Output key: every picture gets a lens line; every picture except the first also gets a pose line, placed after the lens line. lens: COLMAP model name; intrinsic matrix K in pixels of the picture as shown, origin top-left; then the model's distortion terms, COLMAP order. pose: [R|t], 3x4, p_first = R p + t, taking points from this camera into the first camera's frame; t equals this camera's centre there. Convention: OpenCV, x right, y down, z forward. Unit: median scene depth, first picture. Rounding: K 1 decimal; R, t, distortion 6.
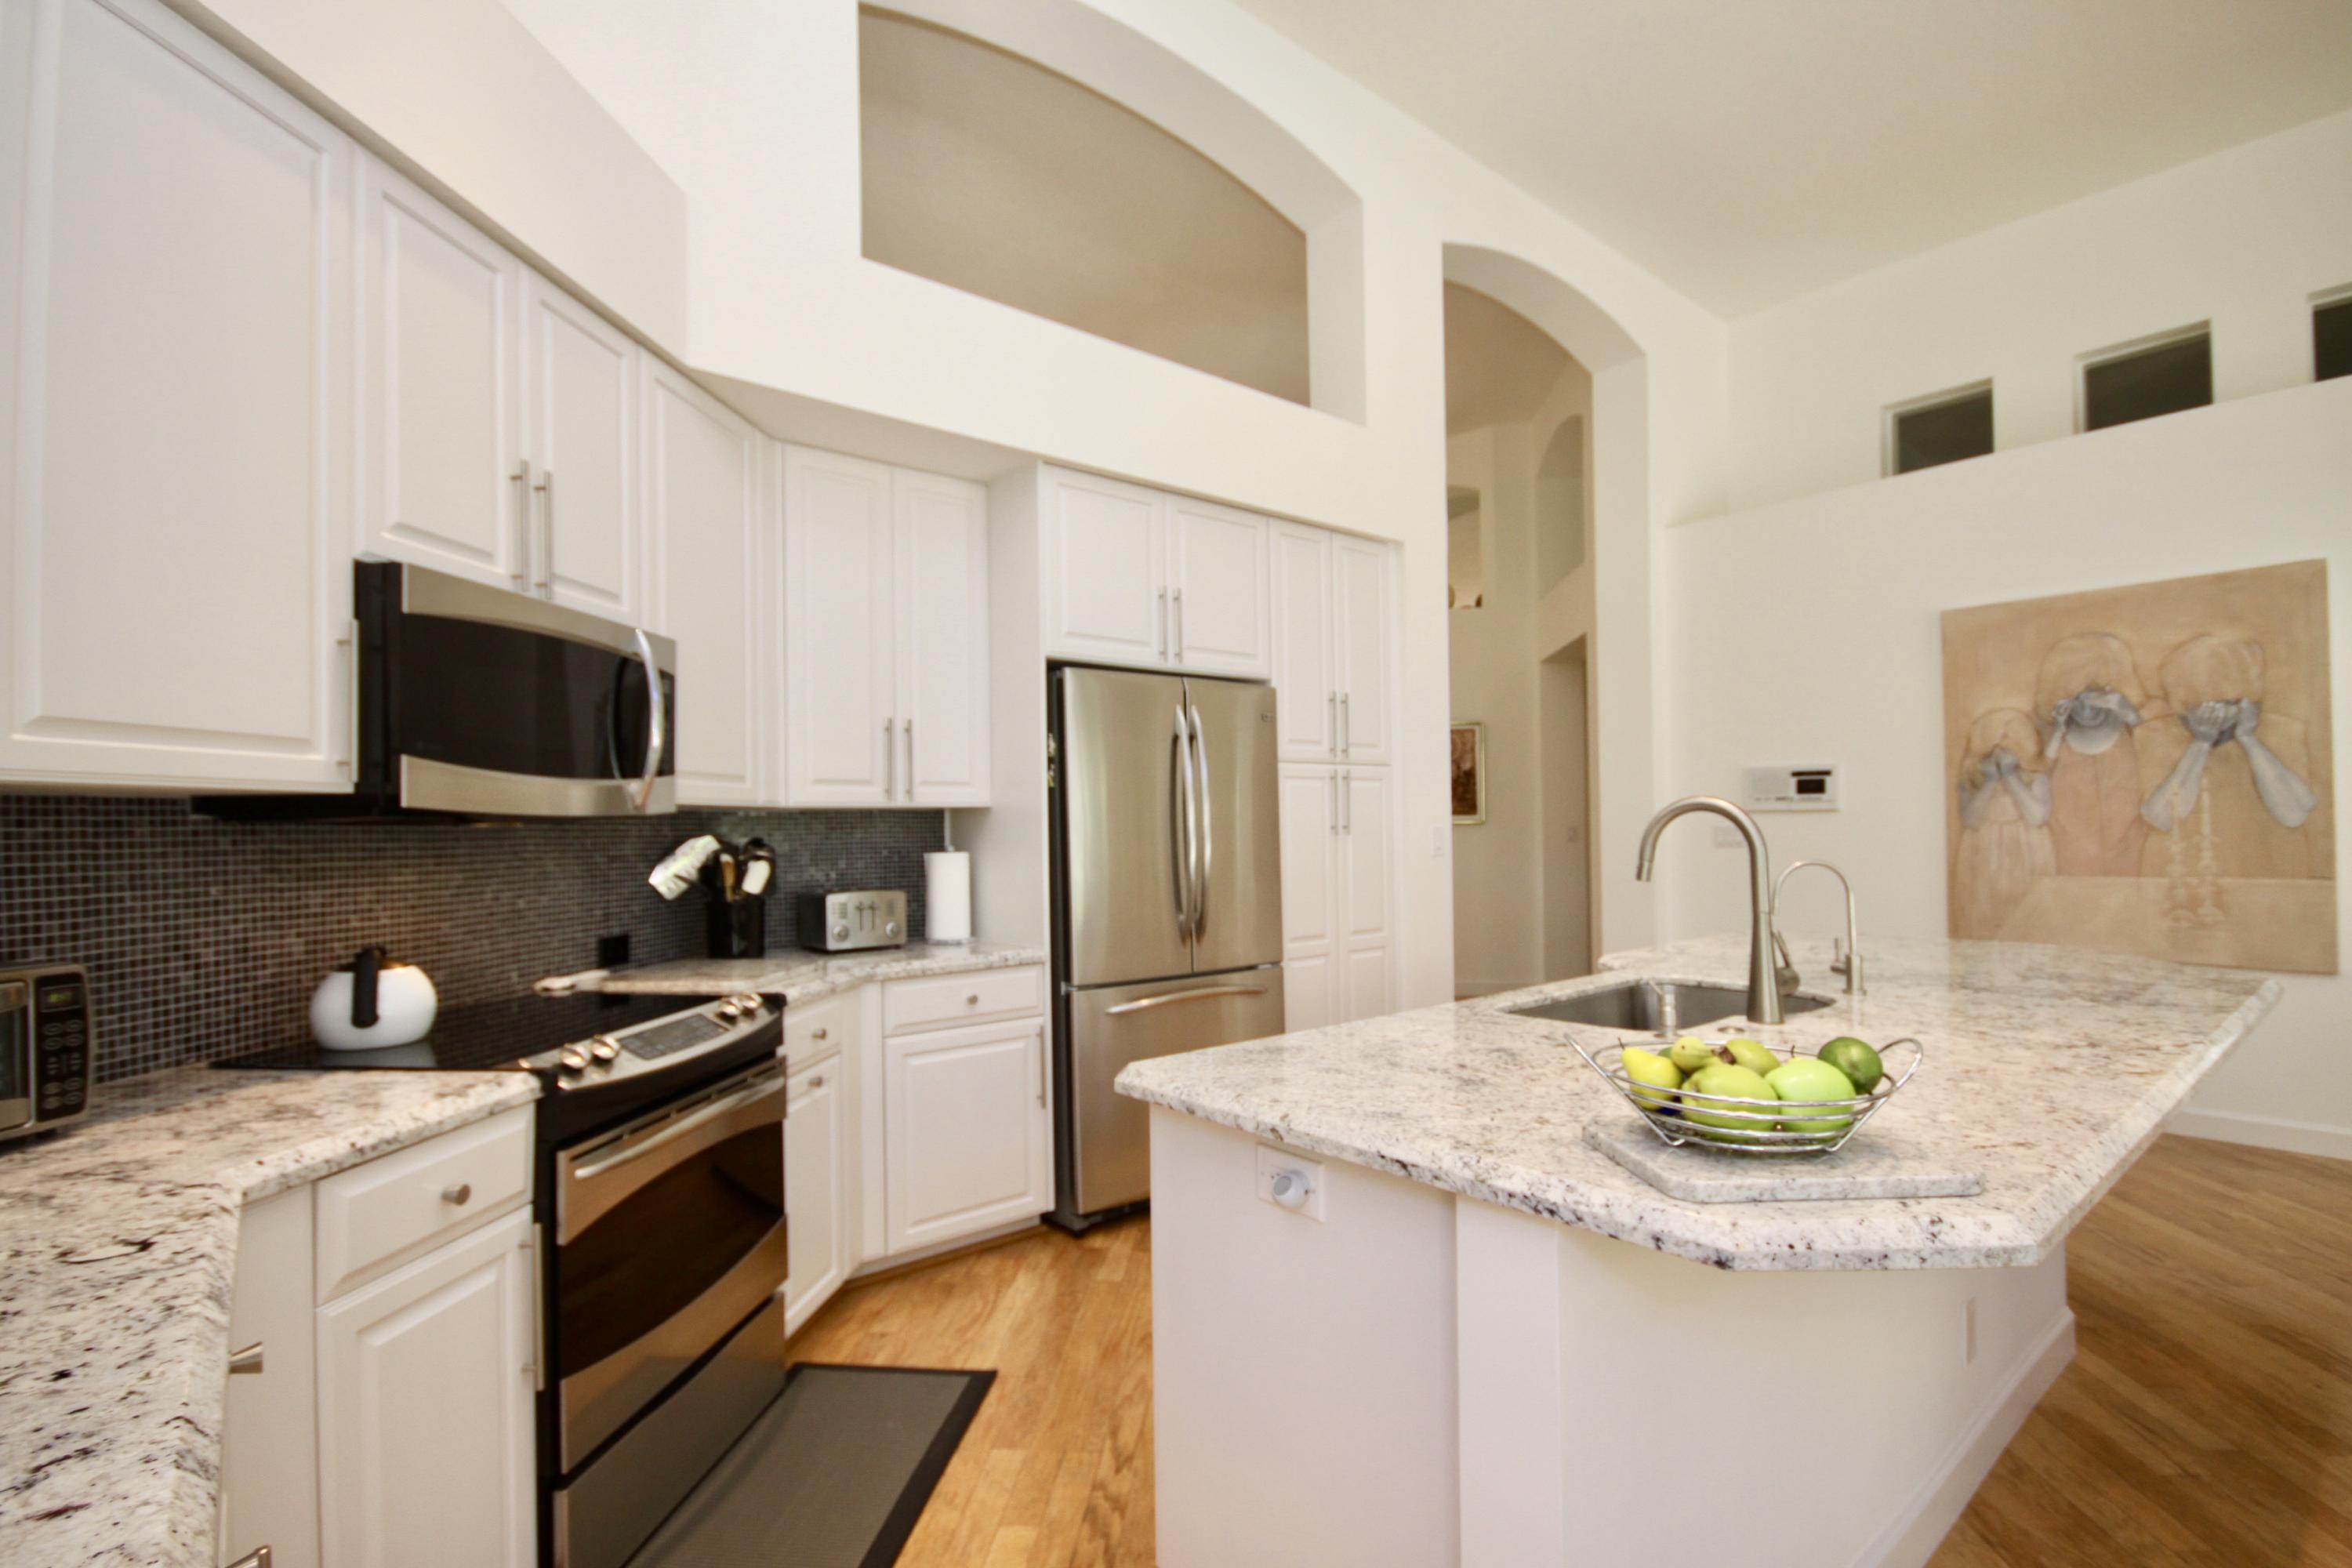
lens RADIAL K [[1100.5, 0, 1180.7], [0, 1100.5, 819.7], [0, 0, 1]] dist [0.001901, 0.000749]
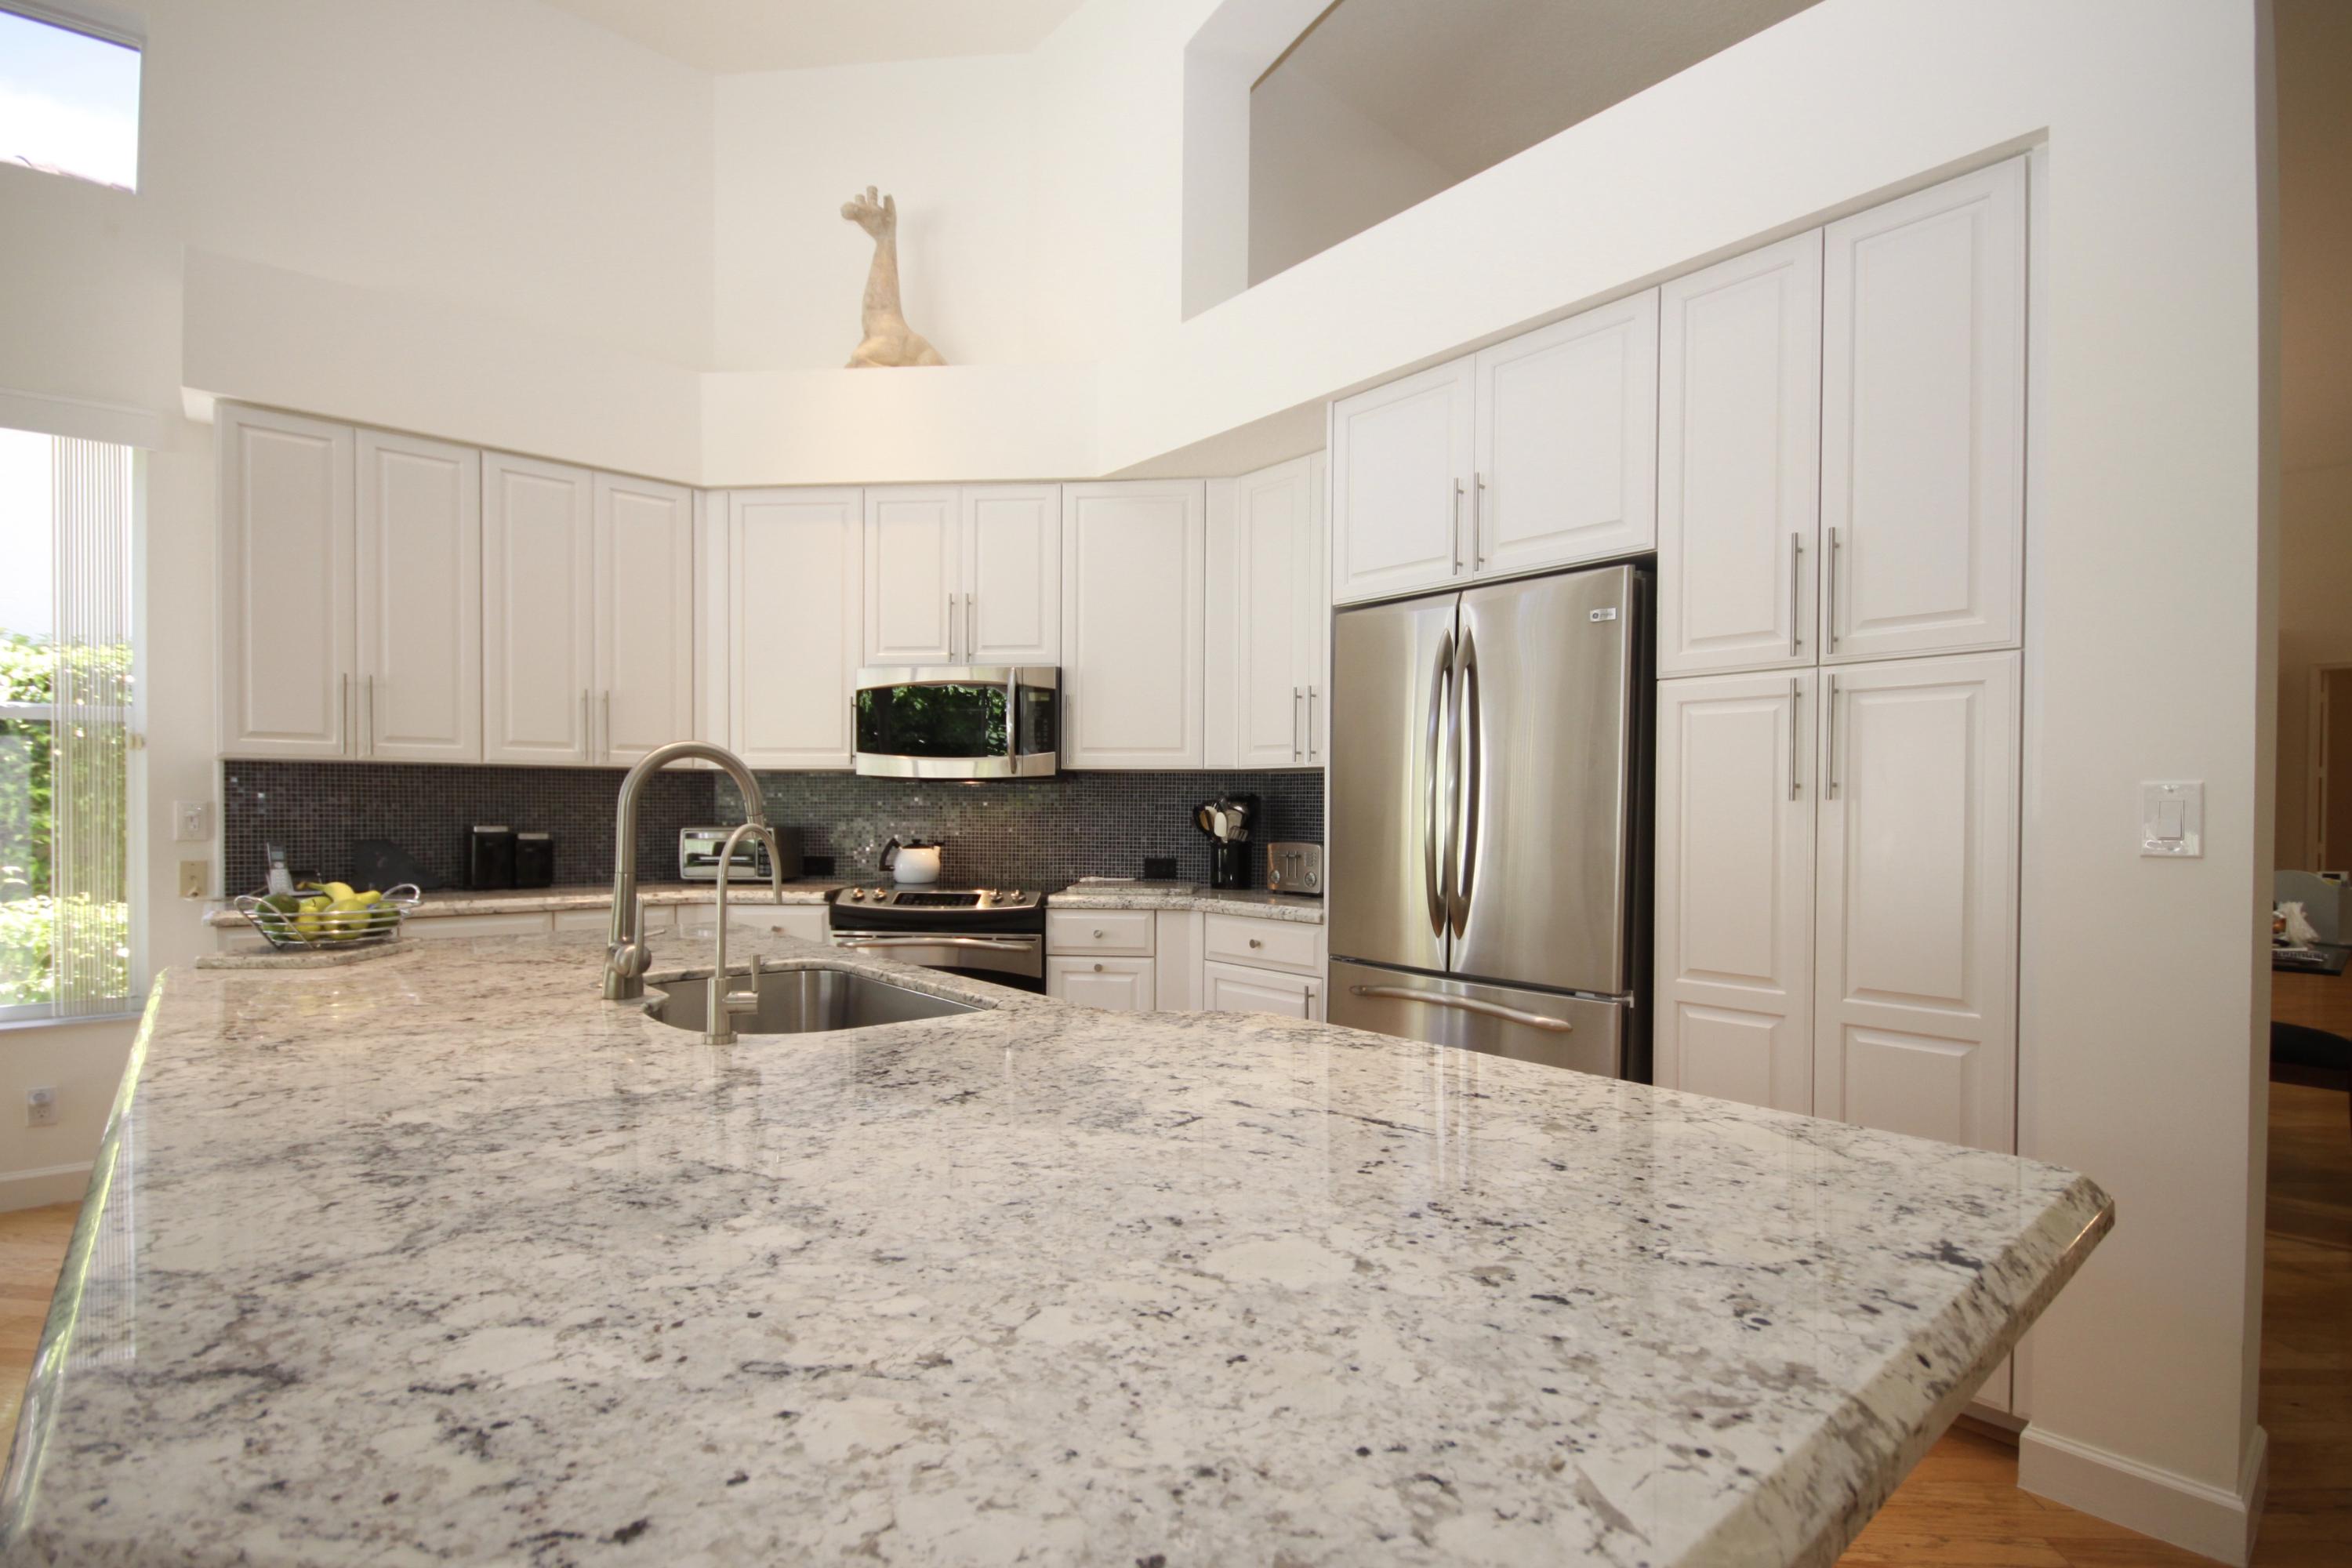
lens RADIAL K [[1100.5, 0, 1180.7], [0, 1100.5, 819.7], [0, 0, 1]] dist [0.001901, 0.000749]
pose [[0.013358, 0.026724, -0.999554, 0.830525], [-0.000672, 0.999643, 0.026717, 0.011137], [0.999911, 0.000315, 0.013371, 0.851455]]
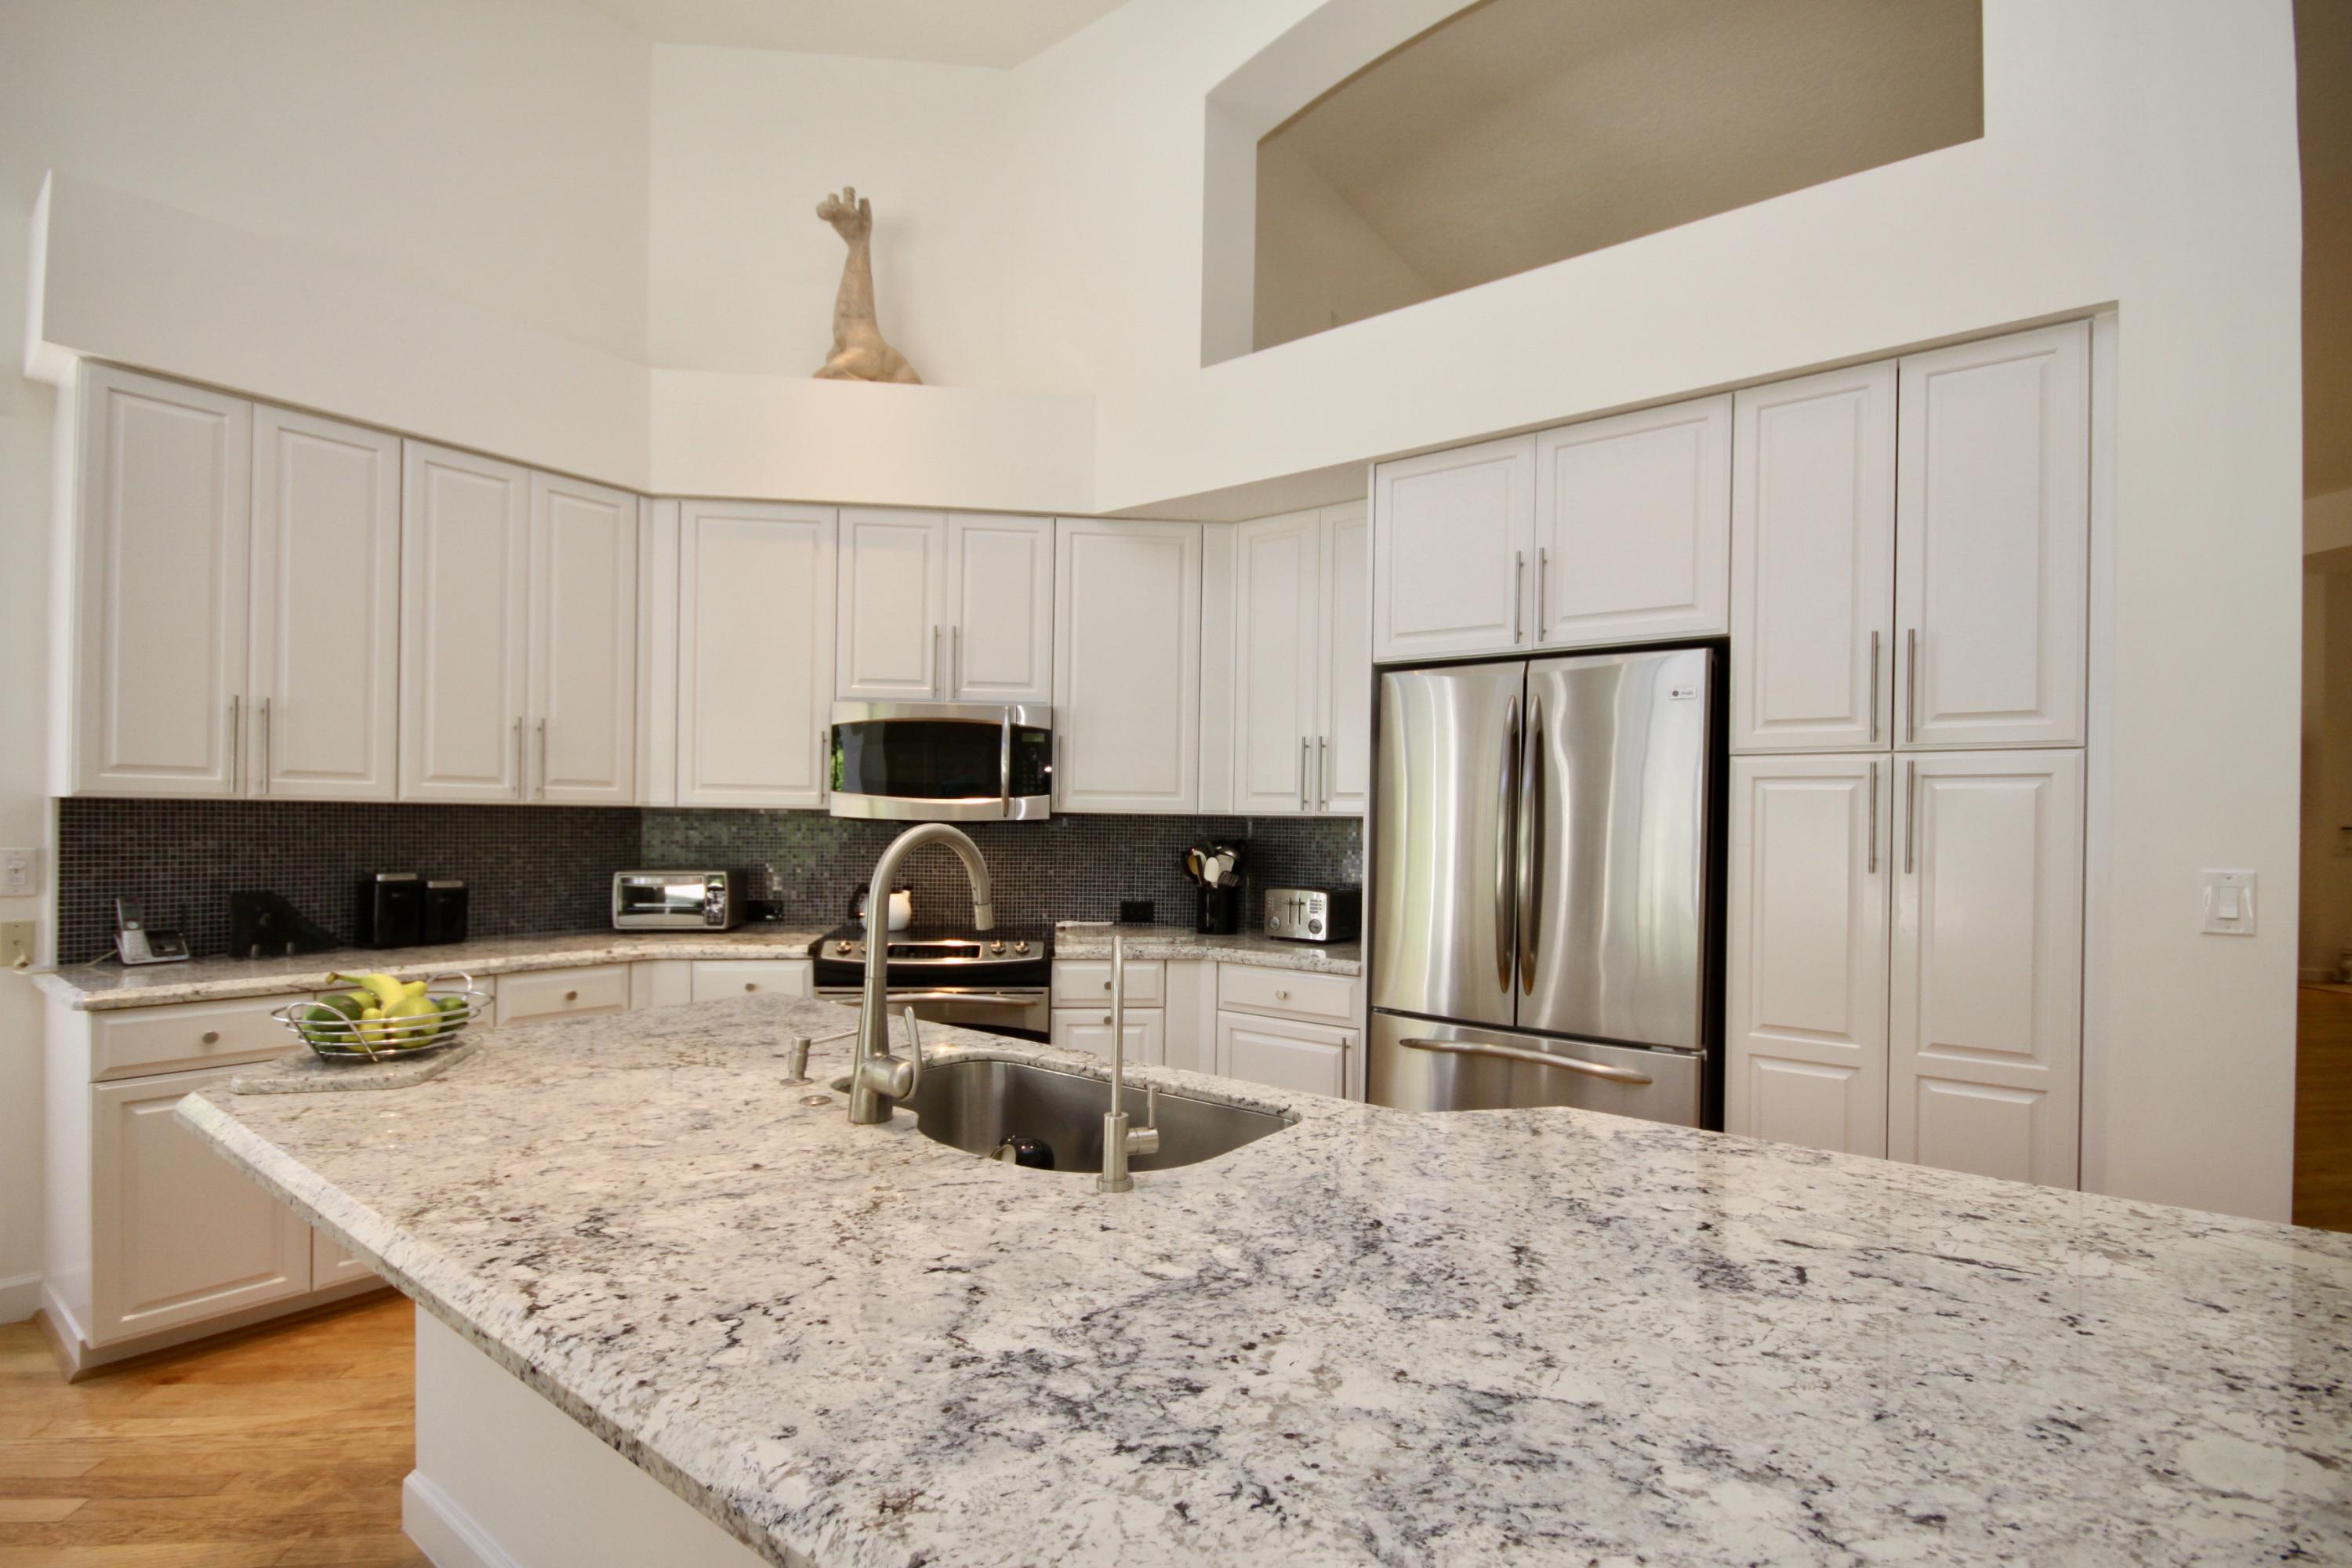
lens RADIAL K [[1085.0, 0, 1181.1], [0, 1085.0, 817.6], [0, 0, 1]] dist [-0.000637, -0.000744]
pose [[0.220133, 0.016658, -0.975328, 0.773322], [-0.013836, 0.999807, 0.013953, -0.023486], [0.975372, 0.010423, 0.220321, 0.621425]]
